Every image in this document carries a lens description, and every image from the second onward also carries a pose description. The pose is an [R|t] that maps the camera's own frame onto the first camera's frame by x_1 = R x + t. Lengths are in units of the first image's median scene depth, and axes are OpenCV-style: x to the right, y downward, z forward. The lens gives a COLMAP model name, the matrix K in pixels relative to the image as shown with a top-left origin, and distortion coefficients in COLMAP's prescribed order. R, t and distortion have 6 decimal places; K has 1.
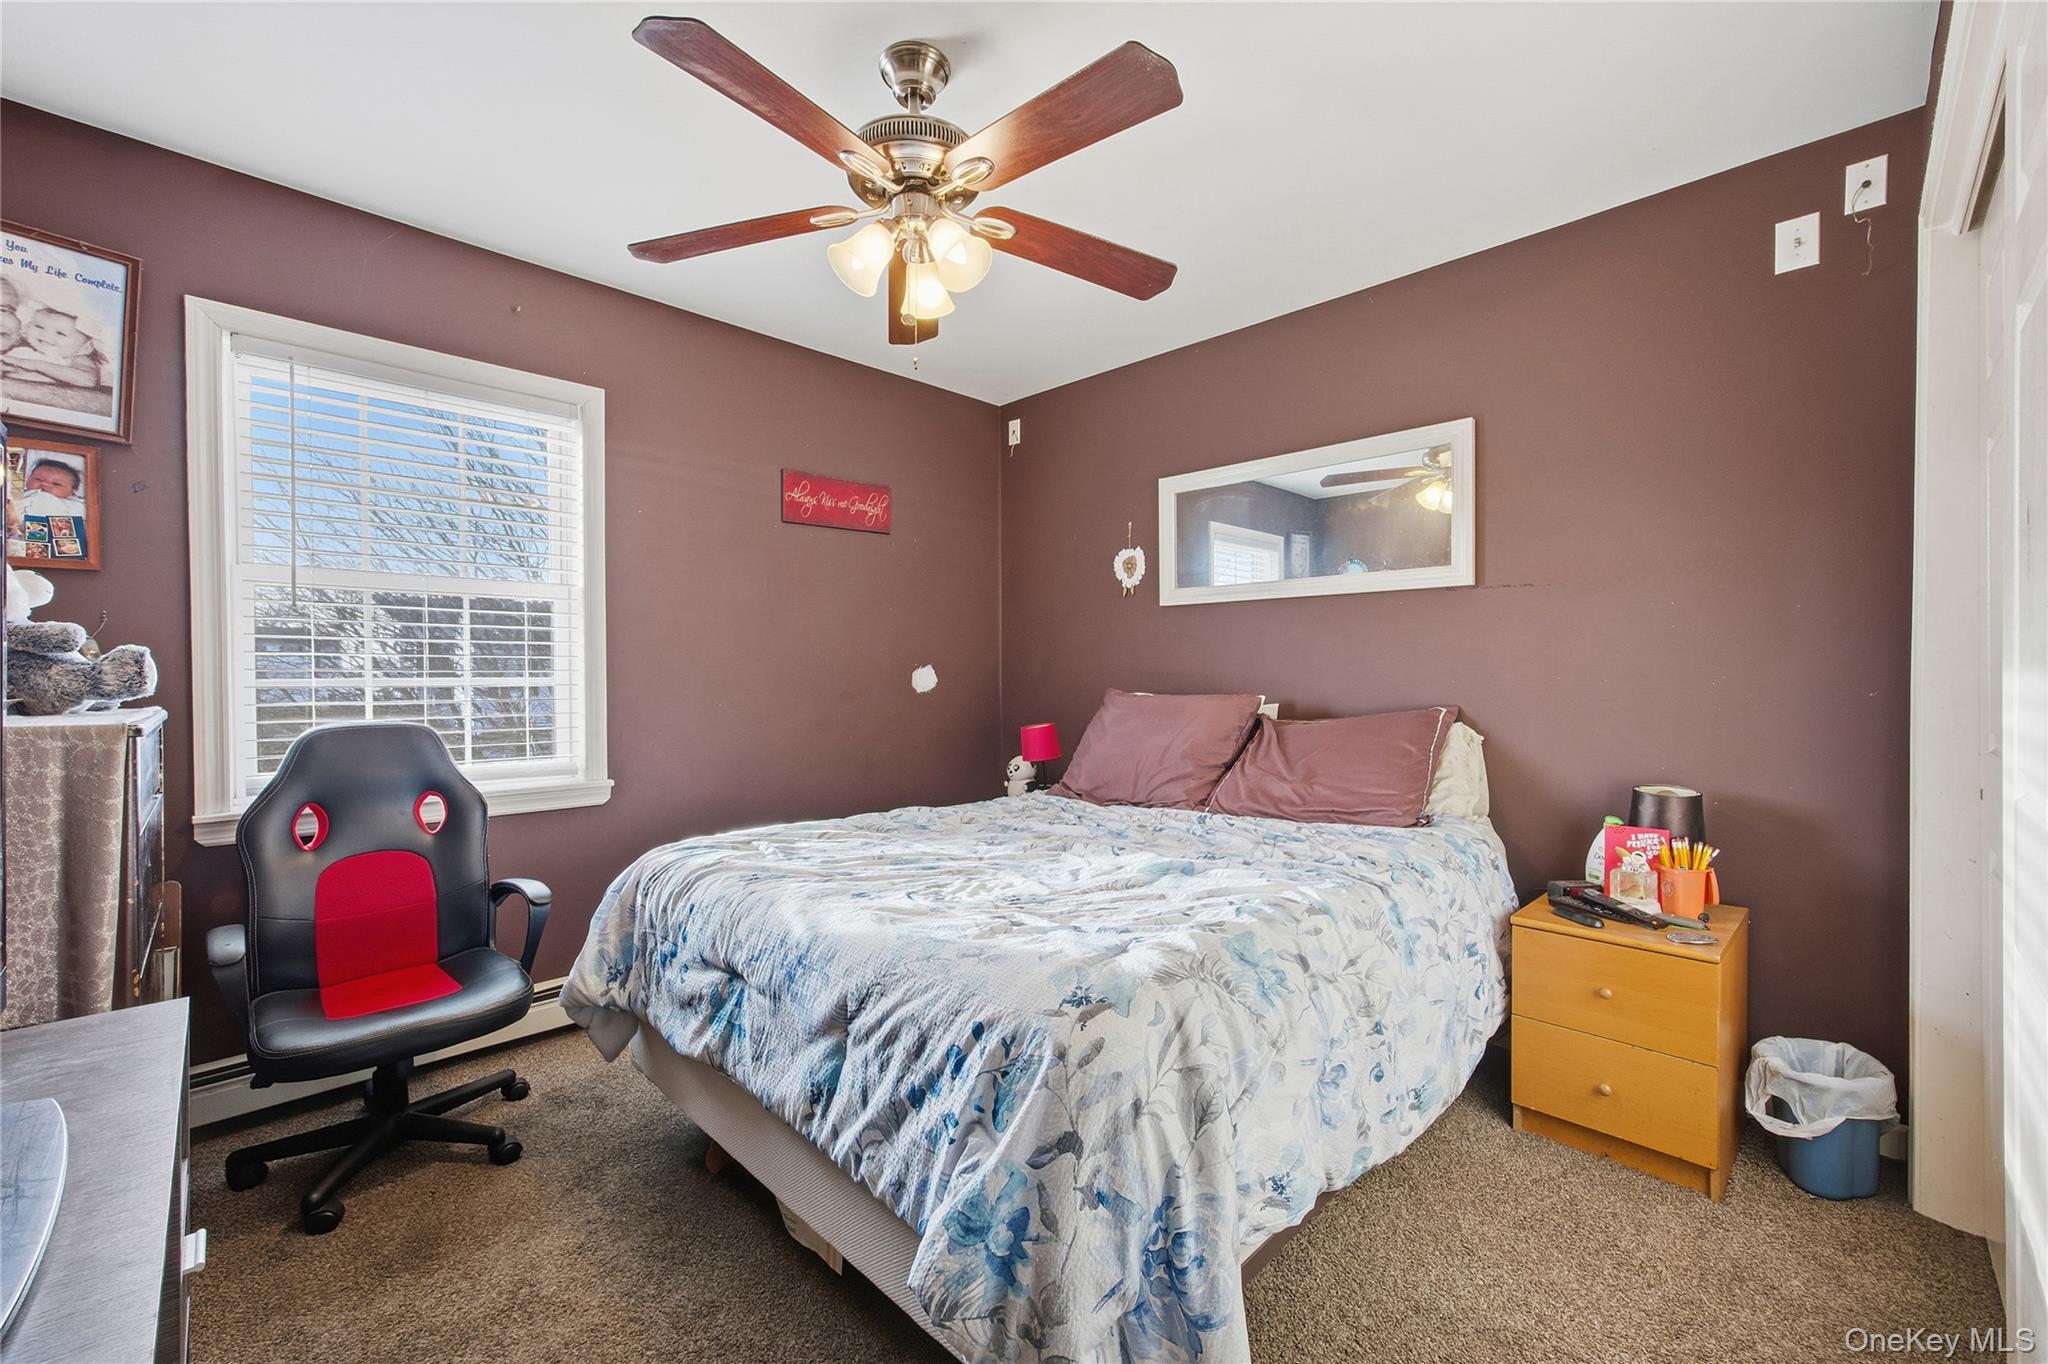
lens RADIAL K [[826.9, 0, 1020.5], [0, 826.9, 675.6], [0, 0, 1]] dist [-0.002658, 0.000371]
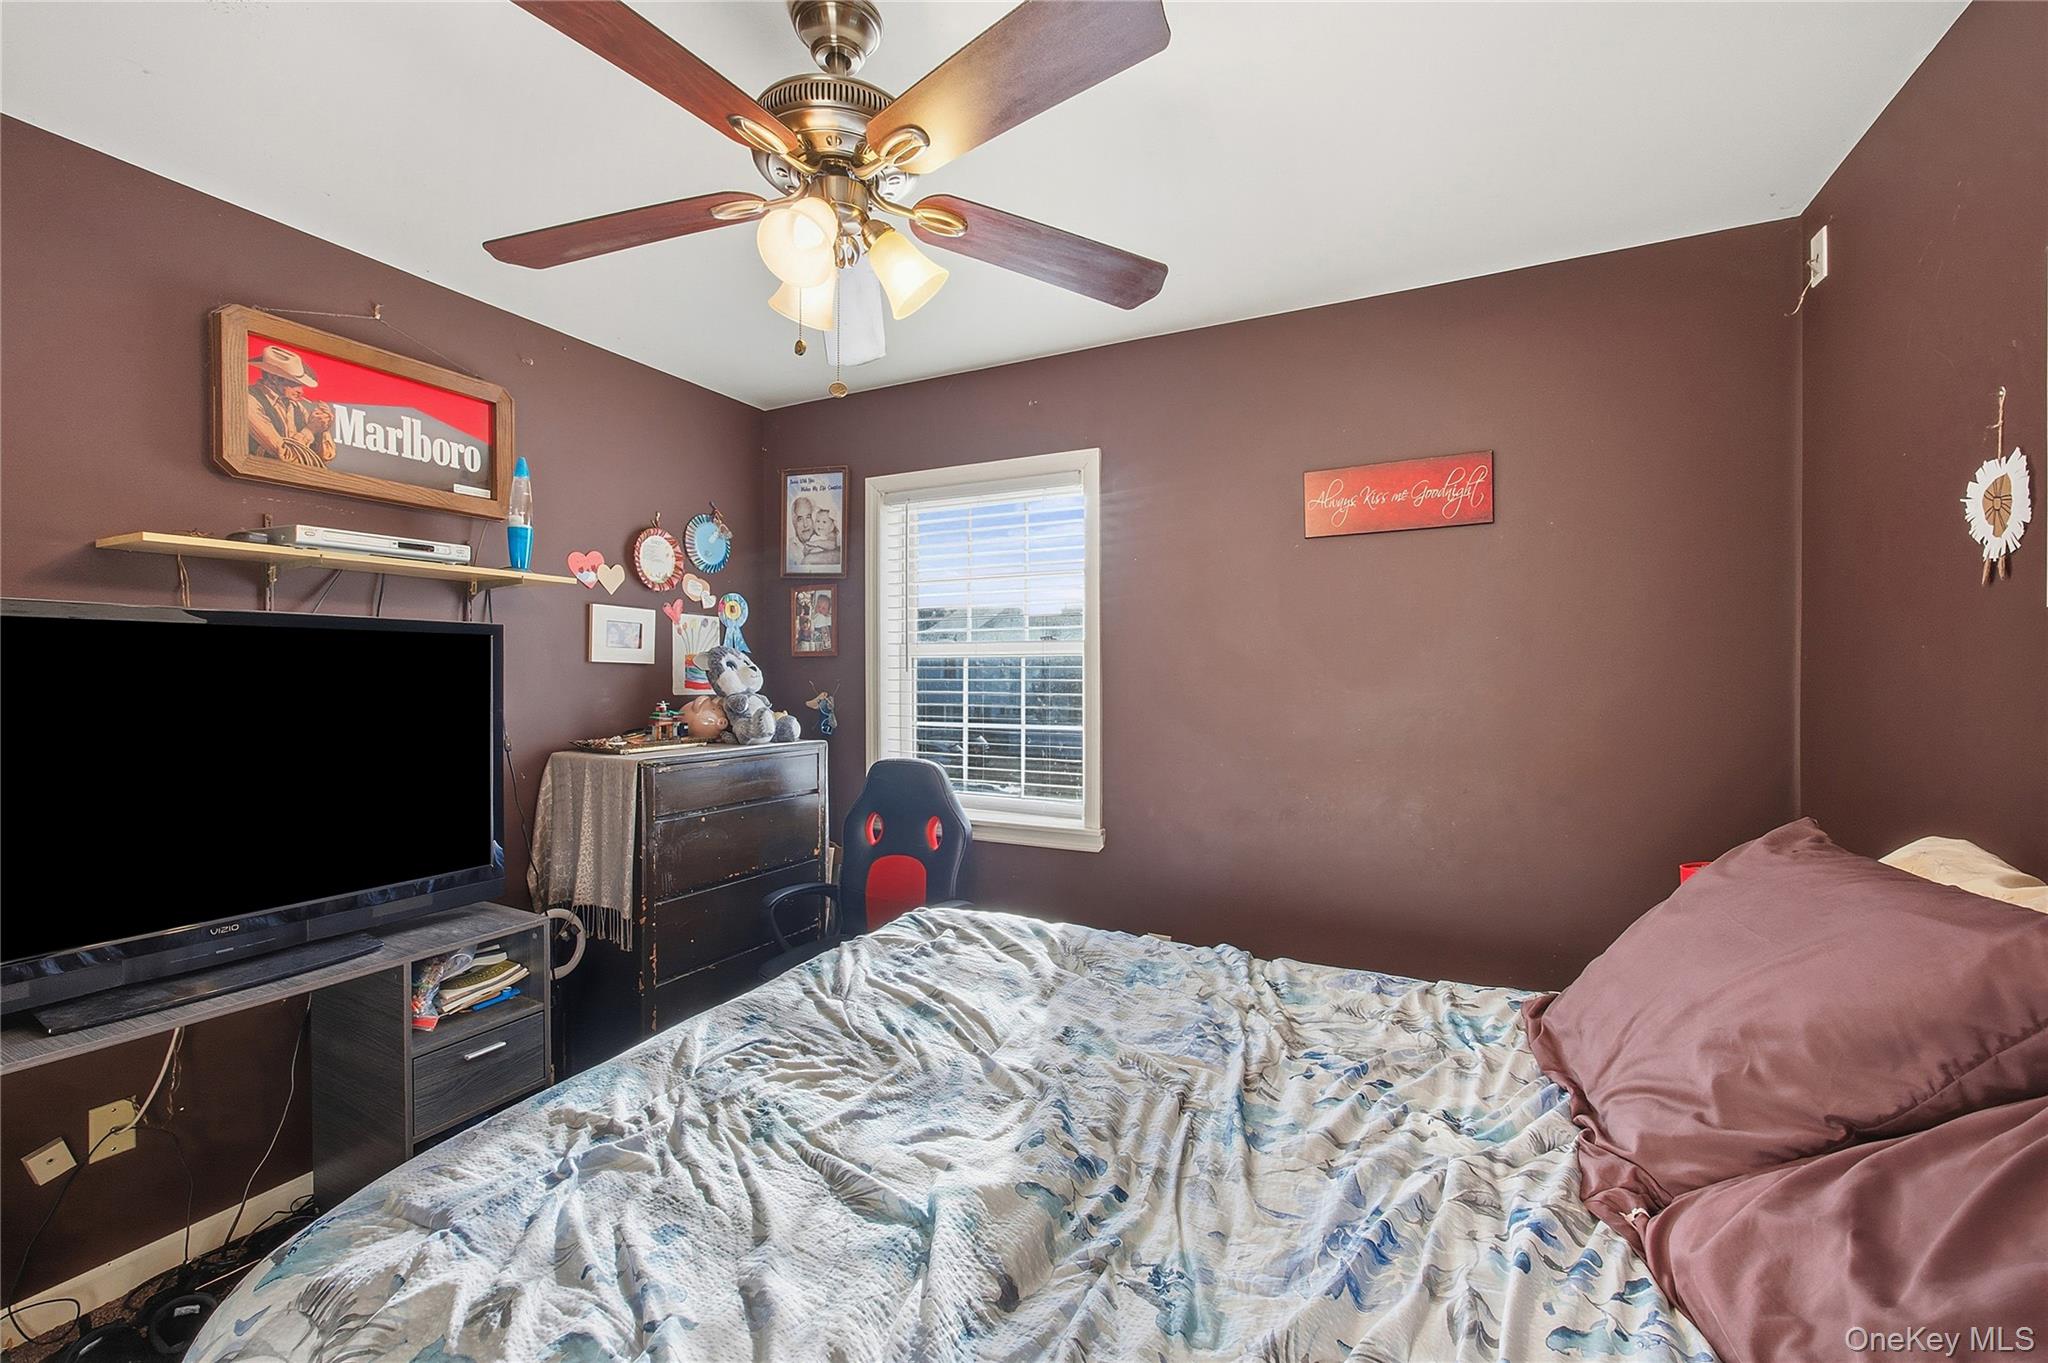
lens RADIAL K [[826.9, 0, 1020.9], [0, 826.9, 680.4], [0, 0, 1]] dist [-0.002658, 0.000371]
pose [[0.320217, 0.007213, -0.947317, 0.443625], [-0.007886, 0.999957, 0.004948, -0.064399], [0.947311, 0.005886, 0.320260, 0.589181]]
